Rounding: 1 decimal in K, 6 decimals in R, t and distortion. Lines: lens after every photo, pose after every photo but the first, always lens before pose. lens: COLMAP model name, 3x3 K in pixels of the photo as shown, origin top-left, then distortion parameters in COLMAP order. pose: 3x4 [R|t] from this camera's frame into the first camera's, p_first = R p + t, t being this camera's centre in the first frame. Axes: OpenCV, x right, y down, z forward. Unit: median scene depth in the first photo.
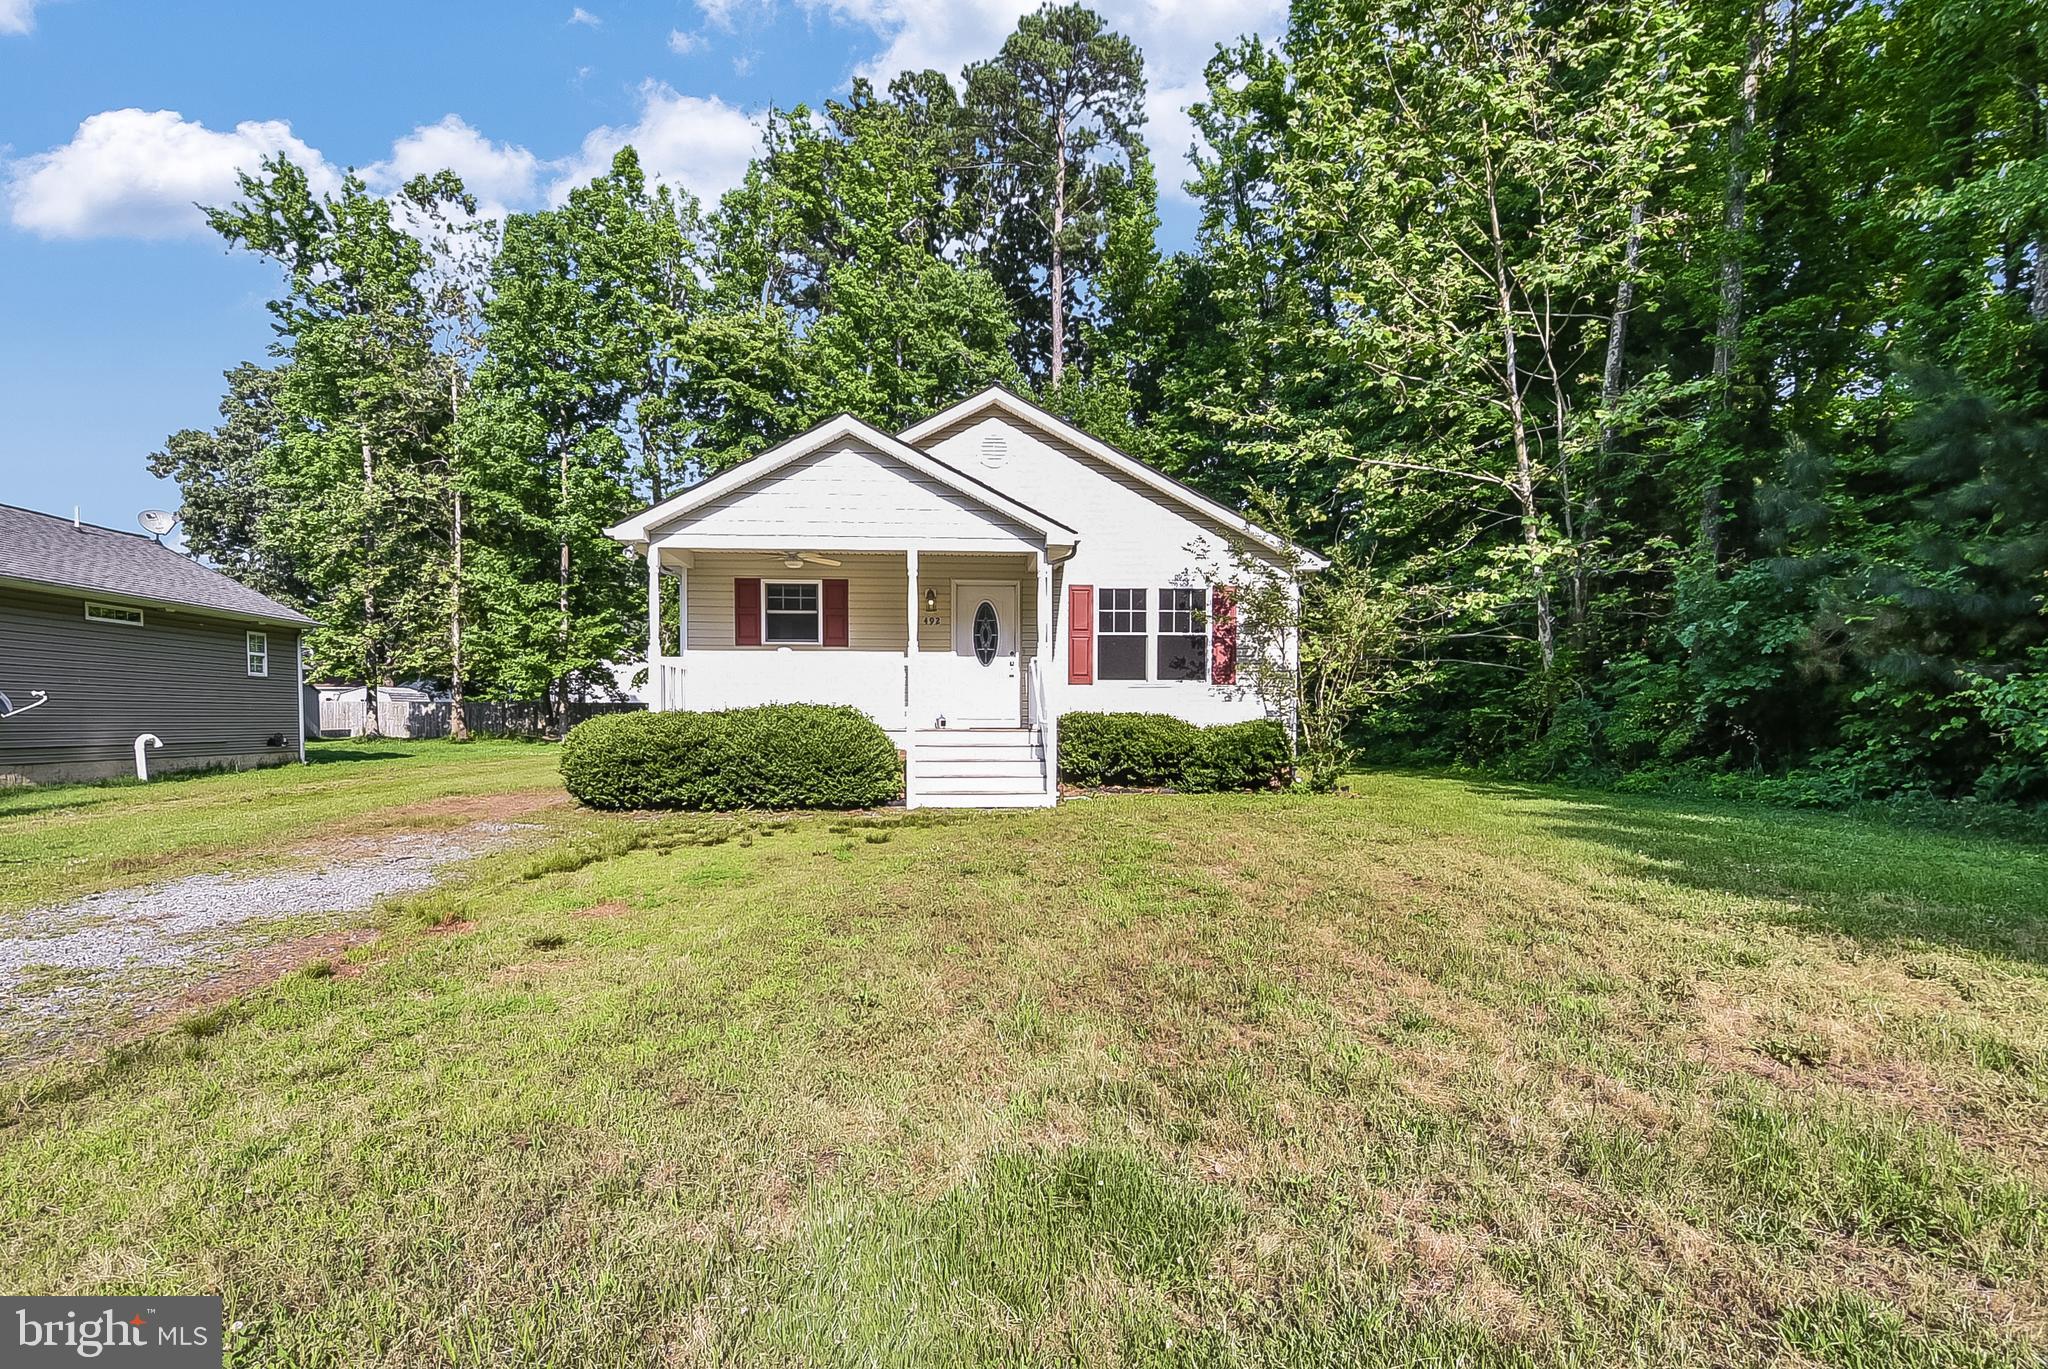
lens RADIAL K [[1017.4, 0, 991.2], [0, 1017.4, 715.3], [0, 0, 1]] dist [-0.006725, 0.000858]
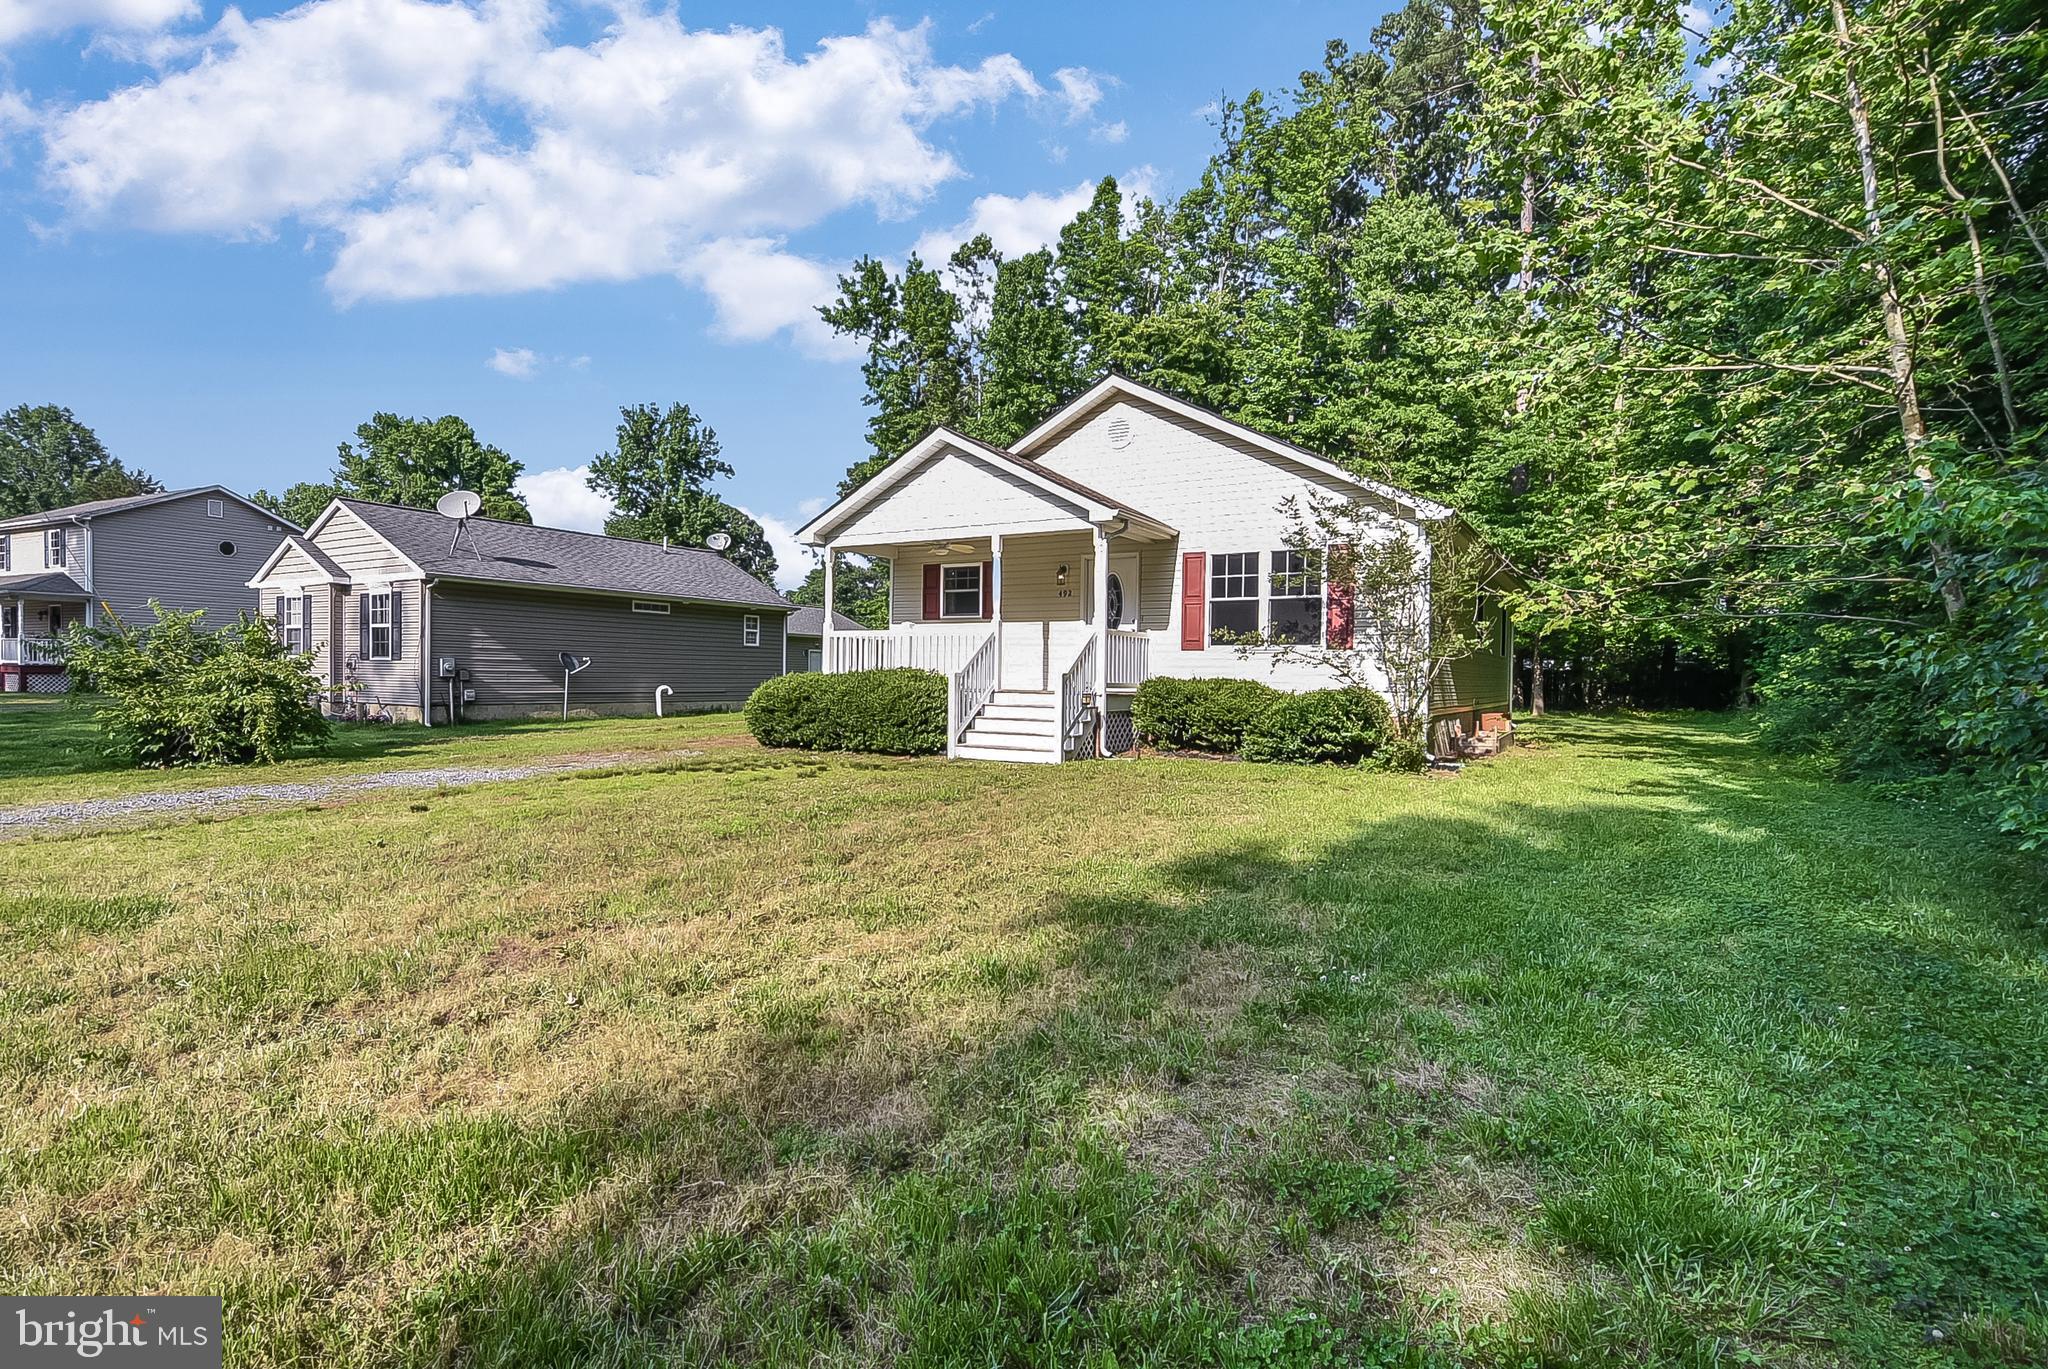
lens RADIAL K [[991.8, 0, 984.2], [0, 991.8, 647.4], [0, 0, 1]] dist [-0.001961, 0.000073]
pose [[0.819385, -0.006927, -0.573202, 0.483398], [-0.009776, 0.999613, -0.026055, -0.005019], [0.573160, 0.026952, 0.819000, 0.065969]]
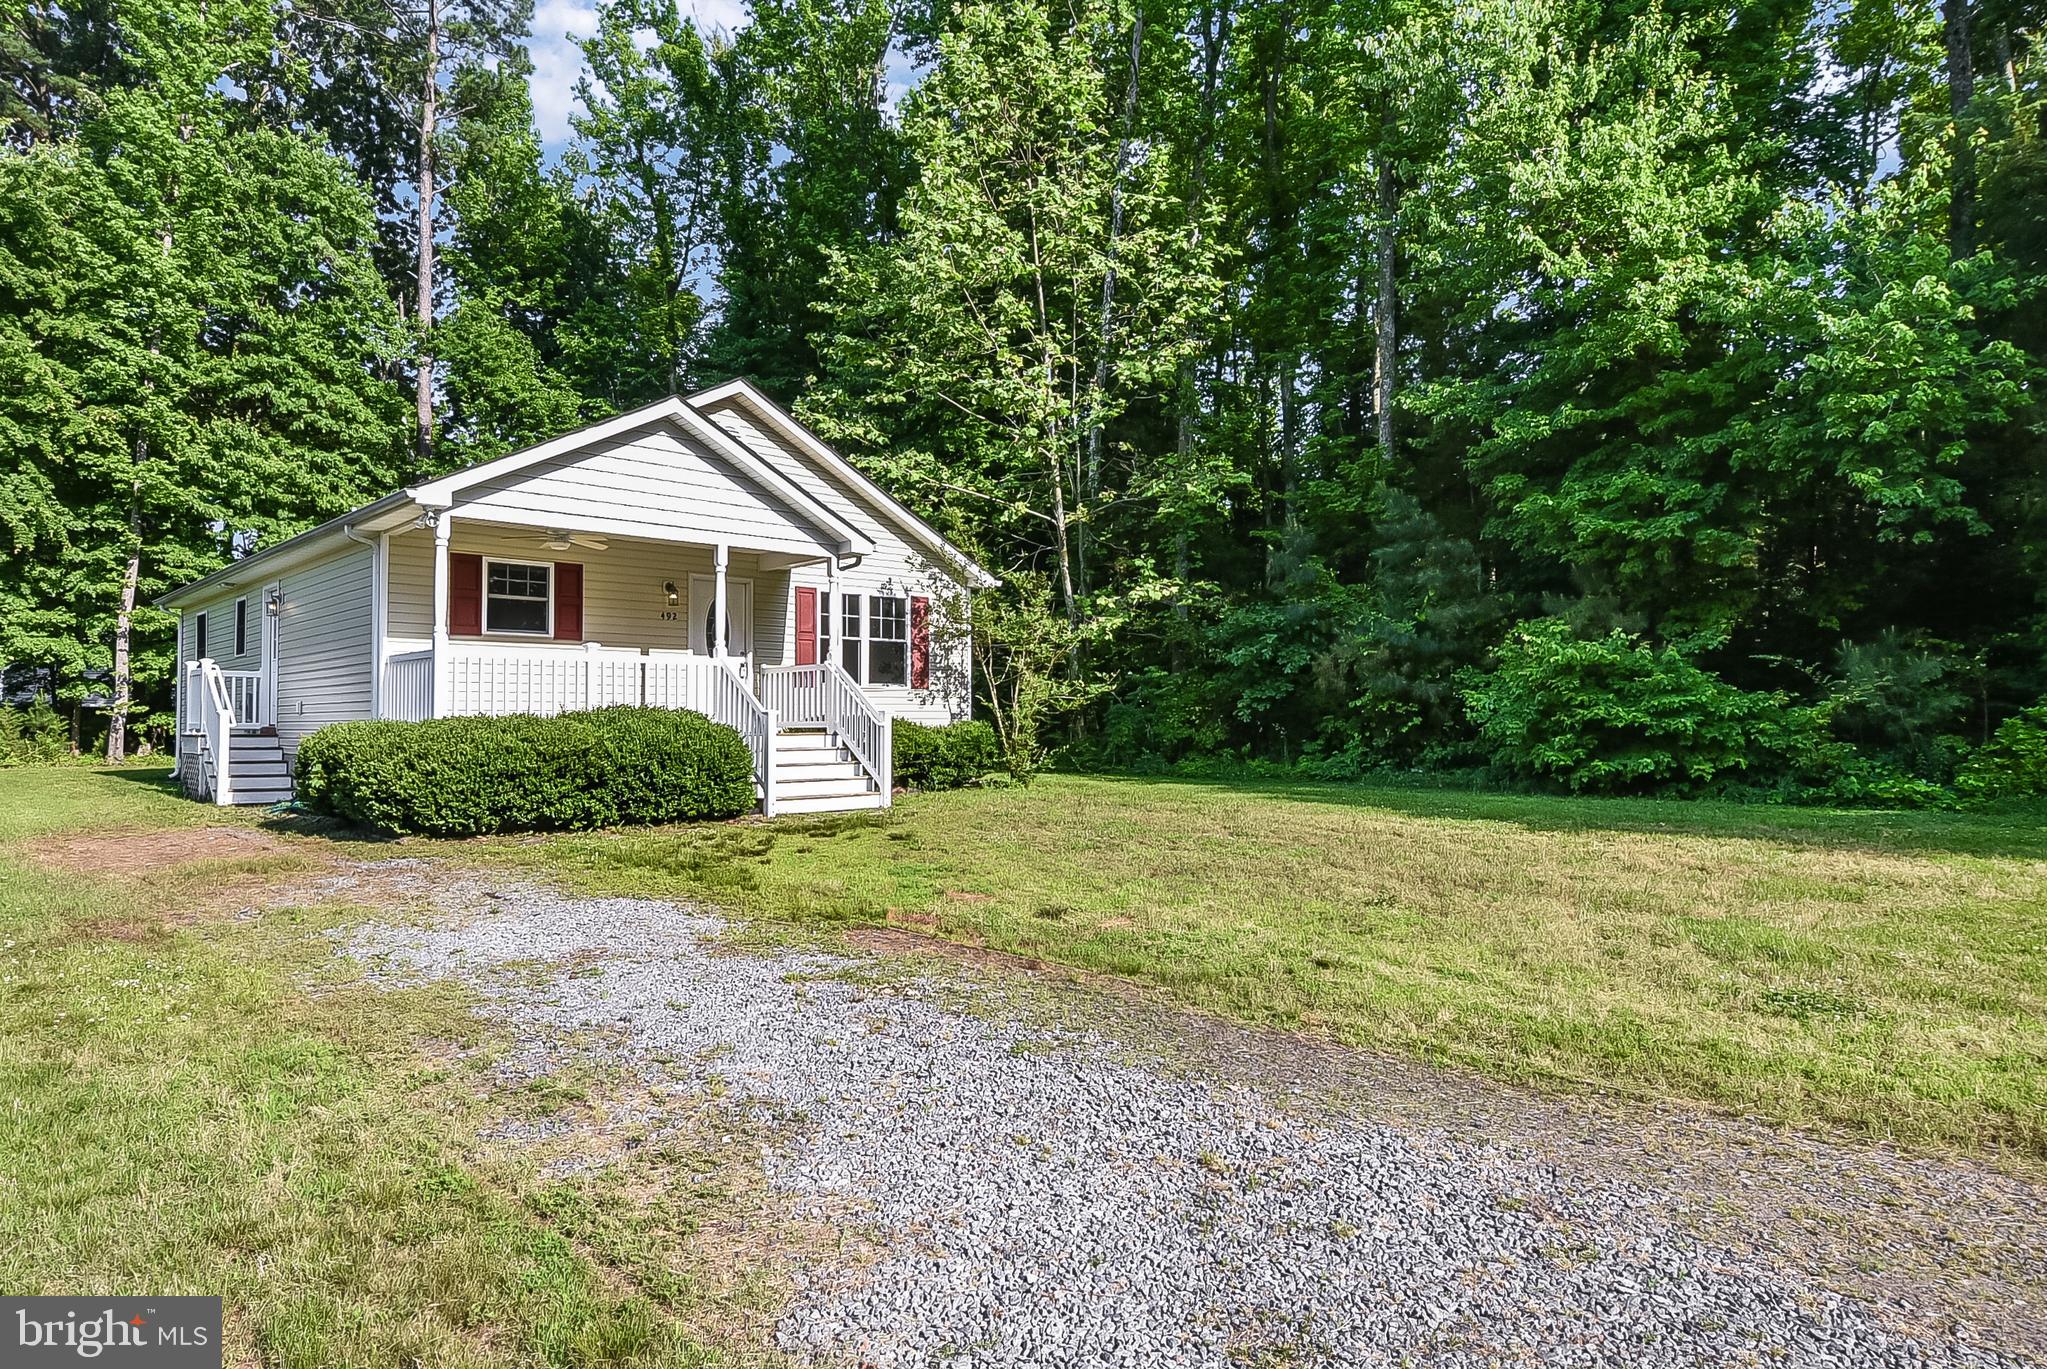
lens RADIAL K [[1207.6, 0, 974.0], [0, 1207.6, 607.9], [0, 0, 1]] dist [-0.003540, -0.000624]
pose [[0.775910, 0.053739, 0.628550, -0.525719], [0.004236, 0.995899, -0.090375, -0.000287], [-0.630829, 0.072786, 0.772501, -0.017523]]
